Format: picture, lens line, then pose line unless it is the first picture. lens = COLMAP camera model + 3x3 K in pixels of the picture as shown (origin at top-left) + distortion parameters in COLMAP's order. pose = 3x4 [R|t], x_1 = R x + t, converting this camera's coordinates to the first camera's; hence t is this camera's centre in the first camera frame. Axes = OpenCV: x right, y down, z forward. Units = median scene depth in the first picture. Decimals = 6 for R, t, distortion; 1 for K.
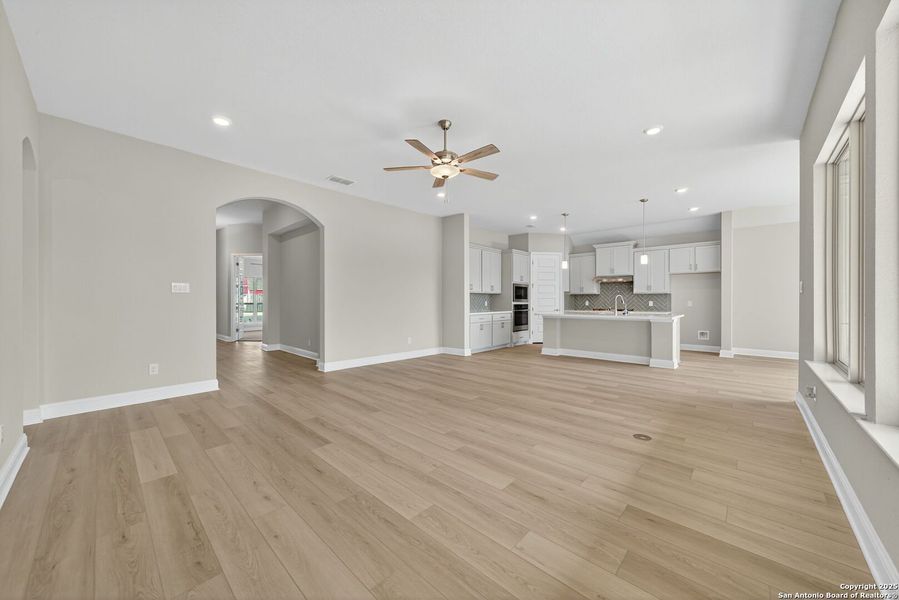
lens RADIAL K [[320.6, 0, 449.5], [0, 320.6, 300.0], [0, 0, 1]] dist [-0.001250, 0.000142]
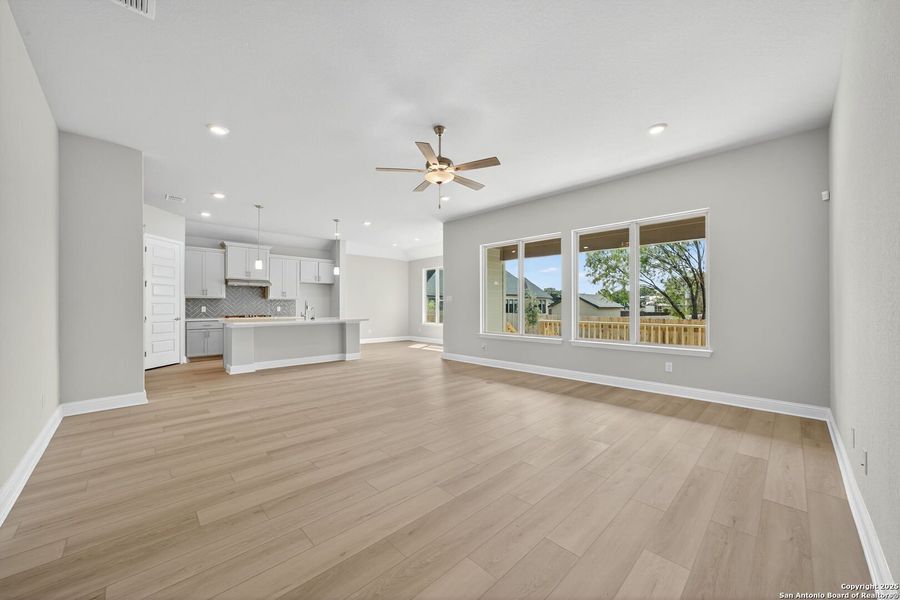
lens RADIAL K [[335.1, 0, 452.1], [0, 335.1, 302.2], [0, 0, 1]] dist [-0.001349, -0.000164]
pose [[0.048766, 0.014007, 0.998712, -0.521074], [-0.003706, 0.999897, -0.013842, 0.002790], [-0.998803, -0.003027, 0.048812, 0.448931]]
